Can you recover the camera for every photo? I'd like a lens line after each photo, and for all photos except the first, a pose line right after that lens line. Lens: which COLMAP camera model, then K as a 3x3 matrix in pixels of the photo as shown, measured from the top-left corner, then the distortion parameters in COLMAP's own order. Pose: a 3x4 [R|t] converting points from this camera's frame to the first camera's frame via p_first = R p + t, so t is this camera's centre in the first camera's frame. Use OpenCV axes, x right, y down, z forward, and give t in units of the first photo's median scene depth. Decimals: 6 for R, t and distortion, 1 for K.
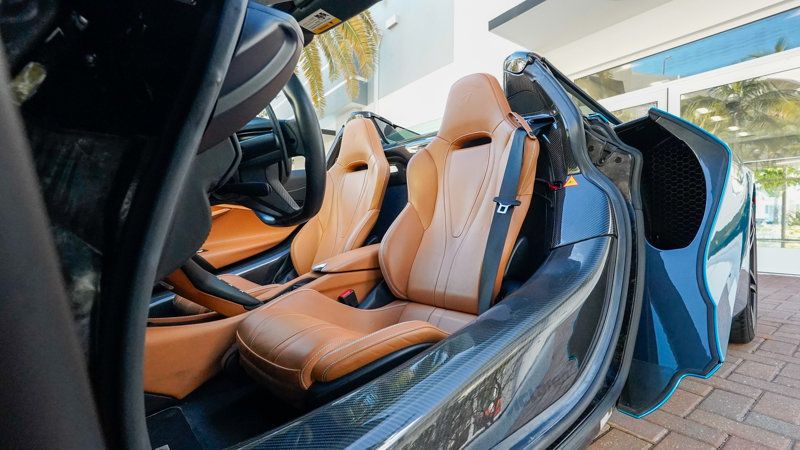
lens RADIAL K [[368.4, 0, 403.1], [0, 368.4, 226.3], [0, 0, 1]] dist [-0.018309, 0.010799]
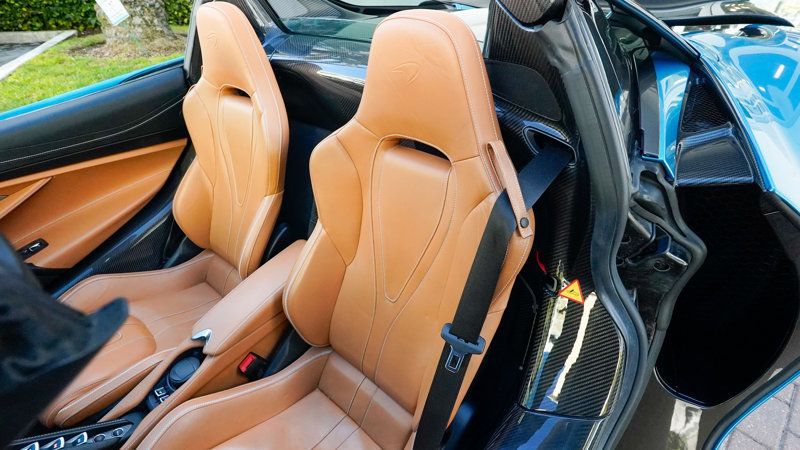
lens RADIAL K [[368.4, 0, 401.9], [0, 368.4, 226.0], [0, 0, 1]] dist [-0.018309, 0.010799]
pose [[0.995225, -0.065918, 0.071985, 0.121204], [0.011695, 0.812717, 0.582541, -0.465219], [-0.096904, -0.578918, 0.809607, 0.502841]]
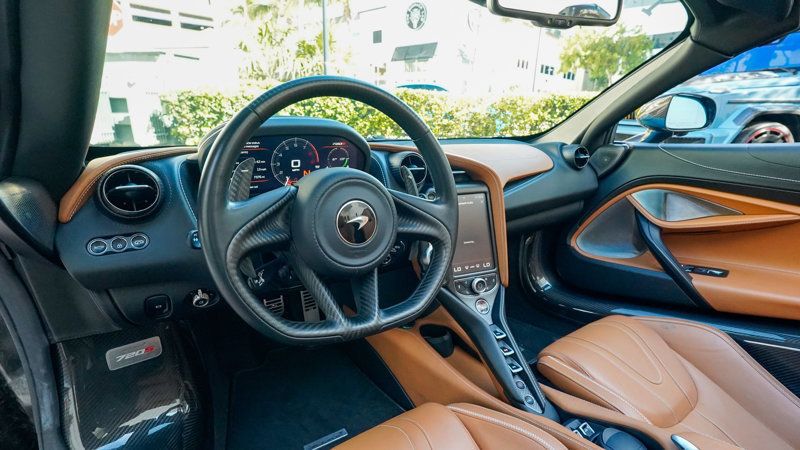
lens RADIAL K [[368.4, 0, 397.3], [0, 368.4, 227.1], [0, 0, 1]] dist [-0.018309, 0.010799]
pose [[-0.175226, 0.296355, -0.938866, 0.132502], [-0.028594, 0.951686, 0.305738, -0.232541], [0.984113, 0.080419, -0.158286, 0.719042]]
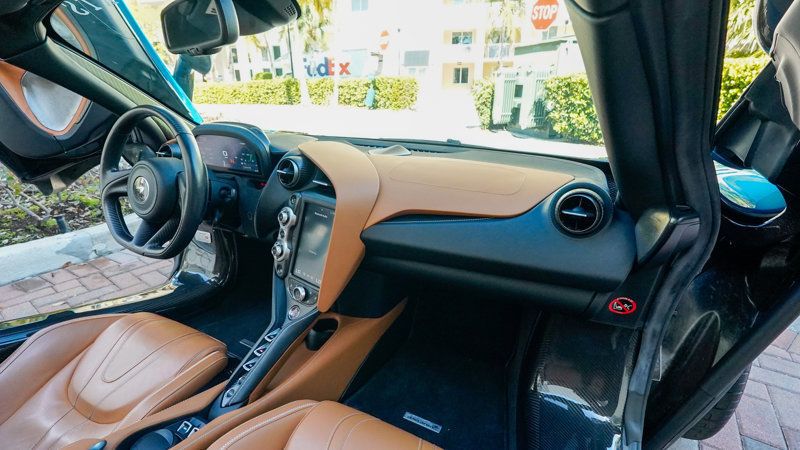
lens RADIAL K [[368.4, 0, 398.0], [0, 368.4, 228.9], [0, 0, 1]] dist [-0.018309, 0.010799]
pose [[-0.945794, 0.118866, -0.302232, -0.448909], [-0.001457, 0.929051, 0.369949, -0.304002], [0.324763, 0.350336, -0.878518, 1.384354]]
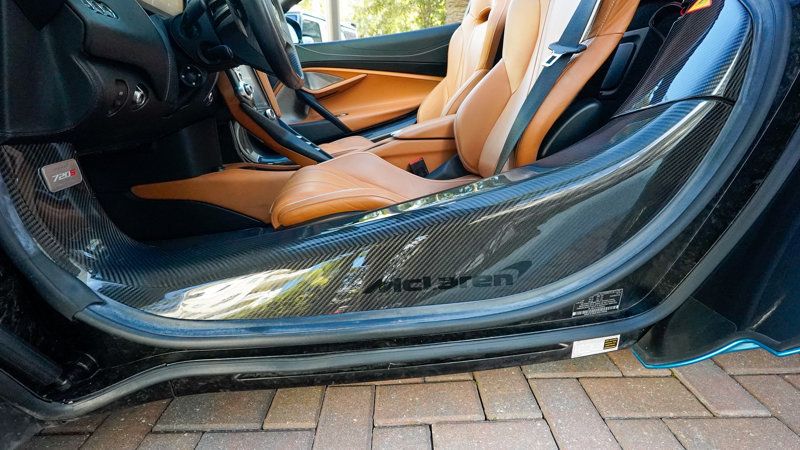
lens RADIAL K [[368.4, 0, 398.7], [0, 368.4, 226.6], [0, 0, 1]] dist [-0.018309, 0.010799]
pose [[0.811884, 0.194202, -0.550573, 0.376353], [0.001211, 0.942491, 0.334229, 0.015417], [0.583818, -0.272022, 0.764958, 0.156571]]
